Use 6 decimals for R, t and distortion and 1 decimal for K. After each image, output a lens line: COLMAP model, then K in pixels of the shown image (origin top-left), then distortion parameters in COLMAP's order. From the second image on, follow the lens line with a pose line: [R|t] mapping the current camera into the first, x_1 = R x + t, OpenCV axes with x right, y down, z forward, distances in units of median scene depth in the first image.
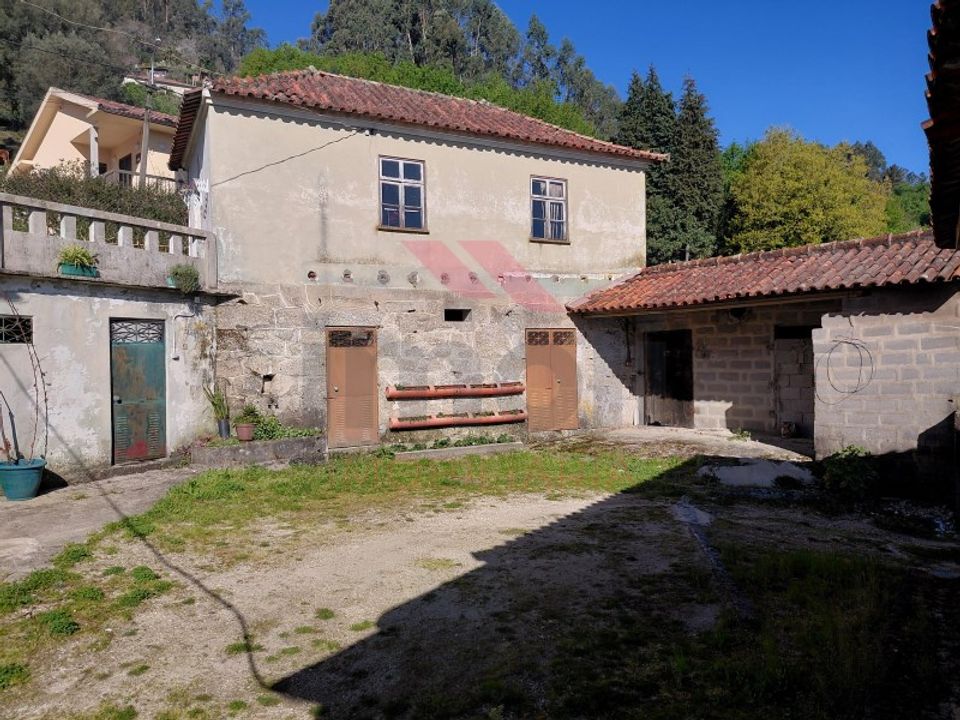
lens RADIAL K [[652.8, 0, 480.0], [0, 652.8, 360.0], [0, 0, 1]] dist [0.041907, -0.085861]
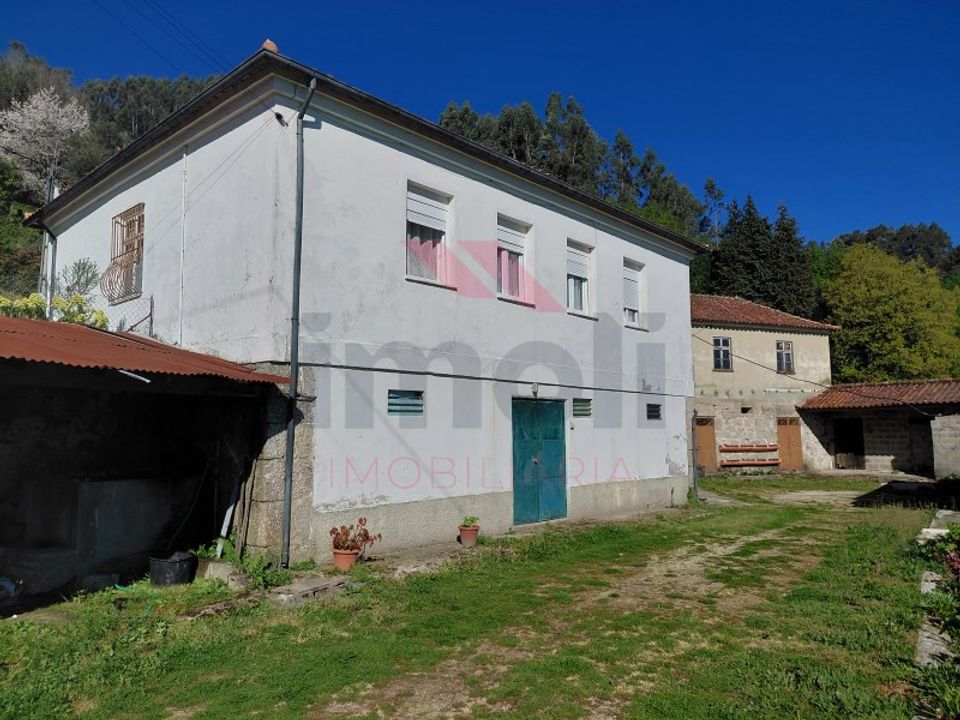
lens RADIAL K [[652.8, 0, 480.0], [0, 652.8, 360.0], [0, 0, 1]] dist [0.041907, -0.085861]
pose [[0.996627, 0.002807, -0.082016, -0.649632], [-0.012006, 0.993648, -0.111890, 0.012549], [0.081181, 0.112498, 0.990330, -1.041113]]
